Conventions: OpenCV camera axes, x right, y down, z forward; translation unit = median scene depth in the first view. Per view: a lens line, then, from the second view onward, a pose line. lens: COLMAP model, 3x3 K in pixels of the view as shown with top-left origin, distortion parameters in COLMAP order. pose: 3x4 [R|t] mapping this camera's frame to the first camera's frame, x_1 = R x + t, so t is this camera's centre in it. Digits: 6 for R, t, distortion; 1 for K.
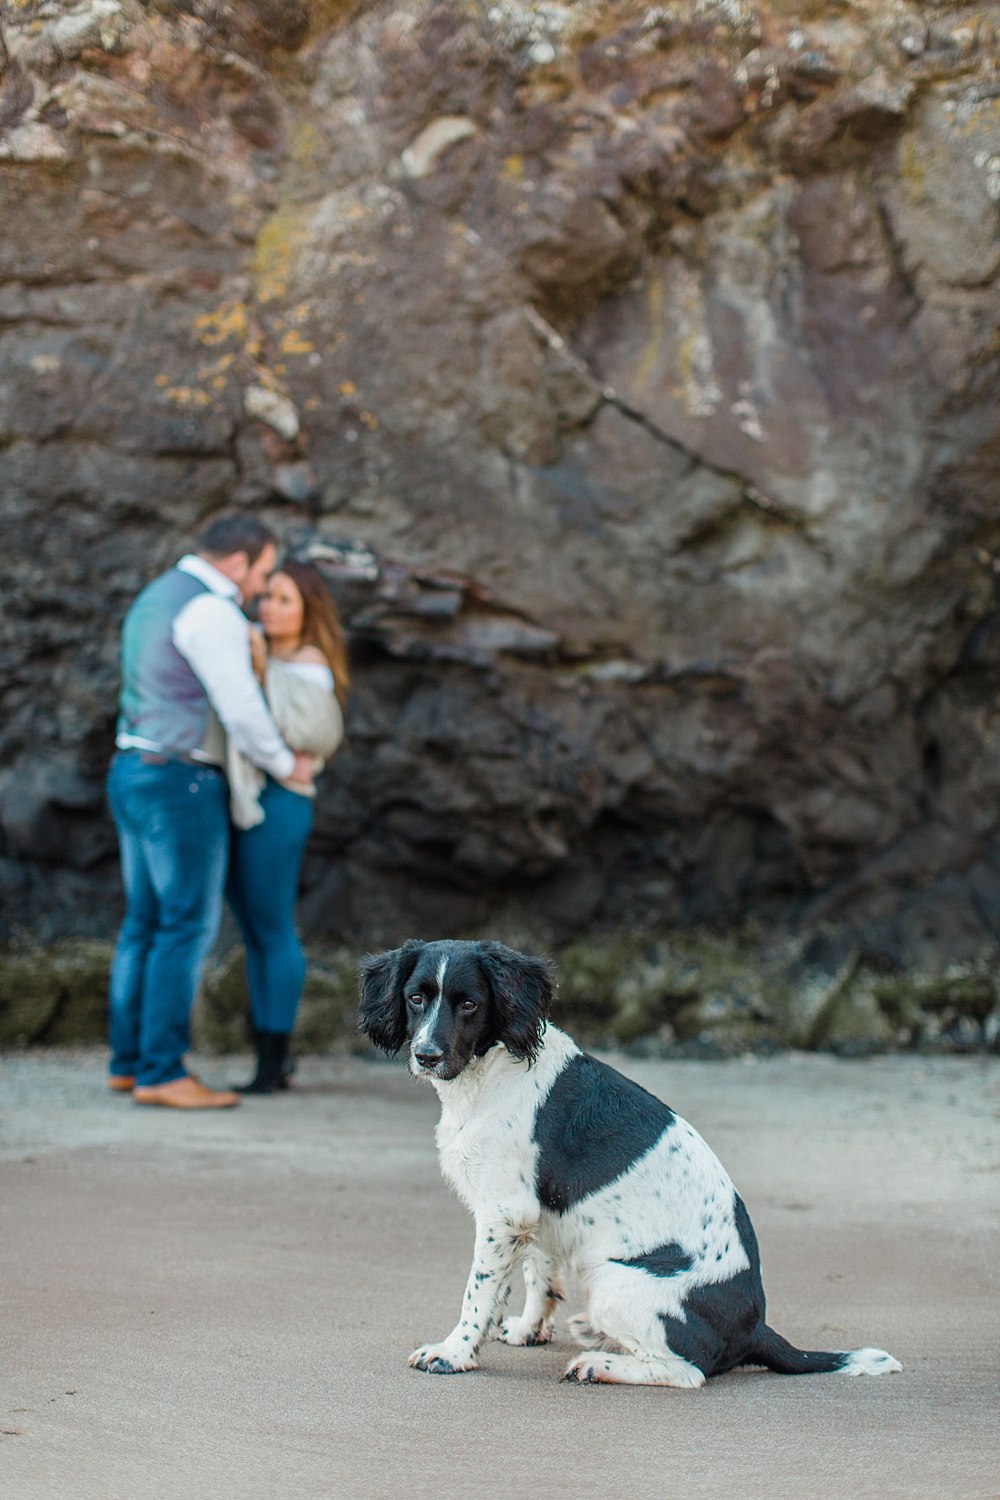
lens RADIAL K [[2151.5, 0, 493.6], [0, 2151.5, 760.8], [0, 0, 1]] dist [0.023379, 0.000000]
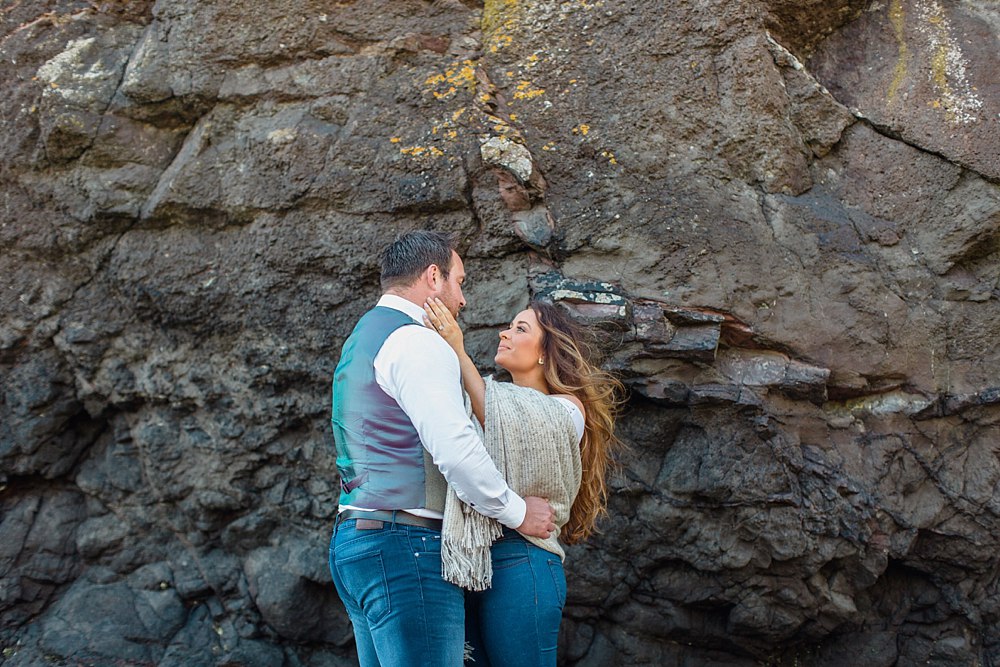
lens RADIAL K [[1434.3, 0, 493.3], [0, 1434.3, 325.3], [0, 0, 1]] dist [0.023379, 0.000000]
pose [[0.987100, -0.074944, -0.141484, -0.023316], [0.053270, 0.987067, -0.151196, 0.008244], [0.150986, 0.141708, 0.978326, 0.375891]]
